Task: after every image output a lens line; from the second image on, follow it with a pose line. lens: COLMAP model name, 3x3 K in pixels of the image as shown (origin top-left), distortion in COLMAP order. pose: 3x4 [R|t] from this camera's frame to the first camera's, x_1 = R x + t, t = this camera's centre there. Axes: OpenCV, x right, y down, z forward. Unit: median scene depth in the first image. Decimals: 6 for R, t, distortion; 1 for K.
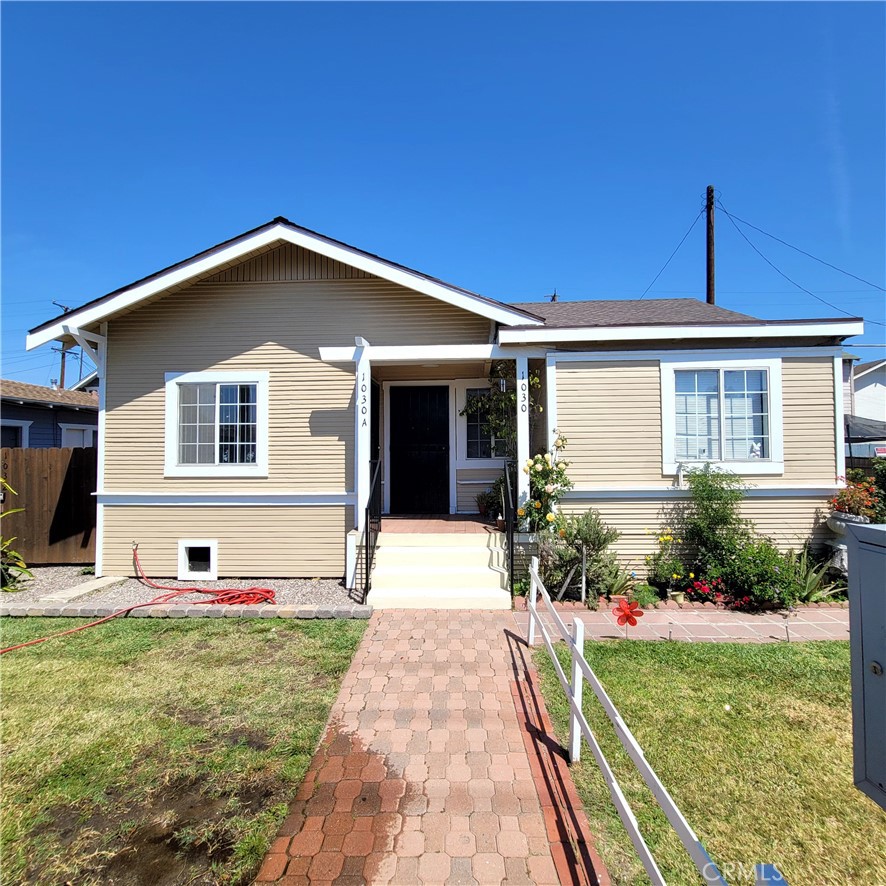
lens RADIAL K [[482.4, 0, 445.5], [0, 482.4, 439.9], [0, 0, 1]] dist [-0.003446, 0.000979]
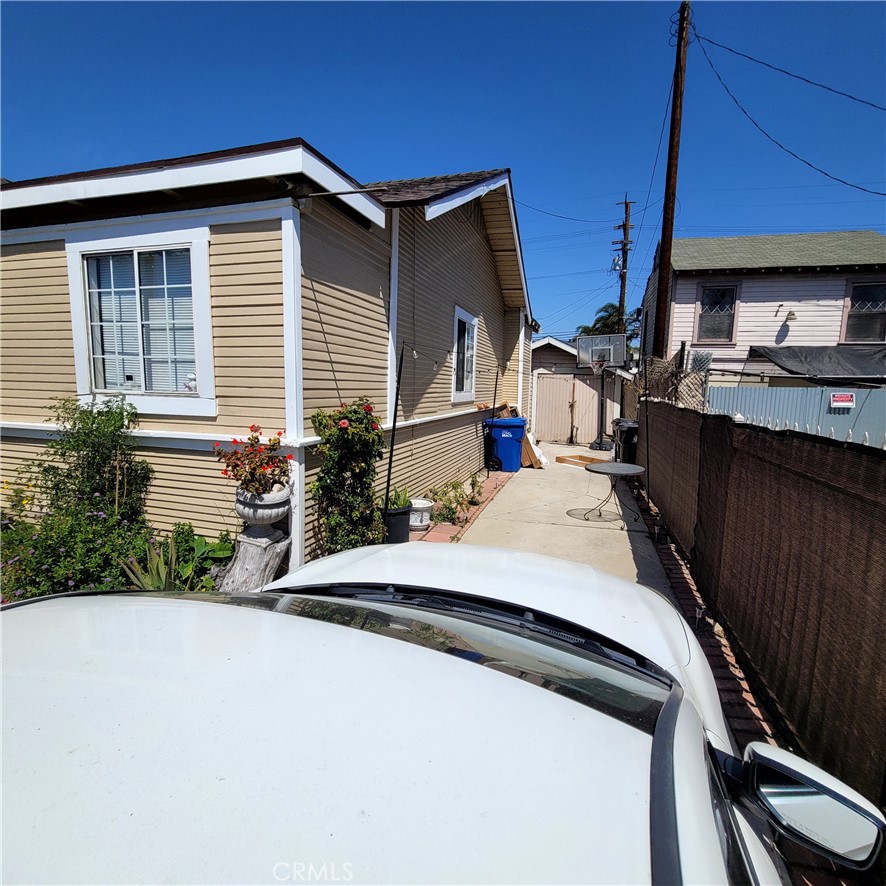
lens RADIAL K [[482.4, 0, 445.5], [0, 482.4, 439.9], [0, 0, 1]] dist [-0.003446, 0.000979]
pose [[0.957879, 0.067603, -0.279103, 1.180963], [-0.022354, 0.986501, 0.162225, -0.010401], [0.286302, -0.149153, 0.946459, 0.478389]]
